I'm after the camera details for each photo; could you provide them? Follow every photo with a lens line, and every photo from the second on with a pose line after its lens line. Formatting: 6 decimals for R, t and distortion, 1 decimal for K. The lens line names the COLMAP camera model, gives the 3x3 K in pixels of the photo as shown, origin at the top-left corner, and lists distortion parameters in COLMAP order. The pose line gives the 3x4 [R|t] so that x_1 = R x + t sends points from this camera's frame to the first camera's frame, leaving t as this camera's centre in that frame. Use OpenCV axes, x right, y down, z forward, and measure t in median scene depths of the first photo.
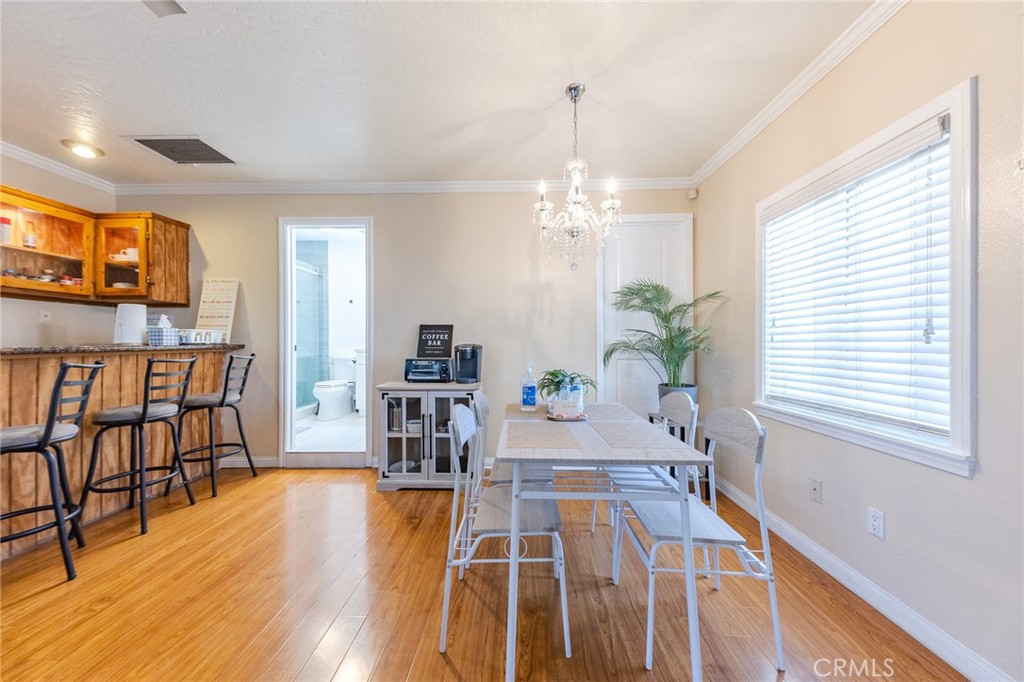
lens RADIAL K [[346.5, 0, 513.2], [0, 346.5, 342.9], [0, 0, 1]] dist [0.009758, -0.000308]
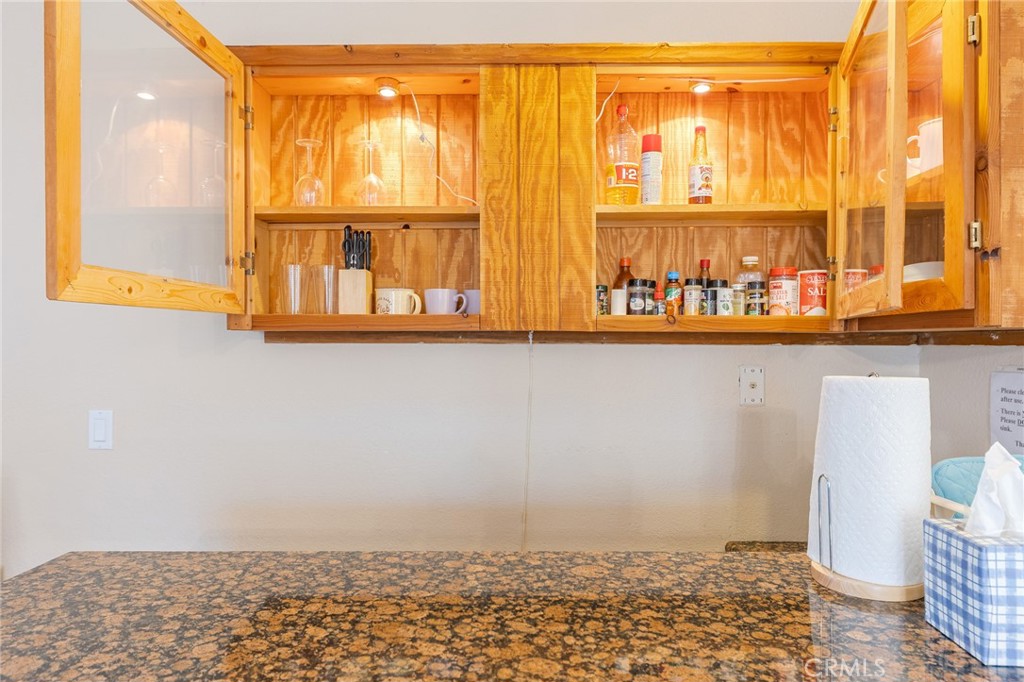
lens RADIAL K [[610.4, 0, 512.0], [0, 610.4, 341.0], [0, 0, 1]] dist [0.000496, 0.000374]
pose [[-0.016062, 0.003287, -0.999866, -0.672041], [0.000058, 0.999995, 0.003286, -0.118676], [0.999871, -0.000005, -0.016062, 0.733278]]
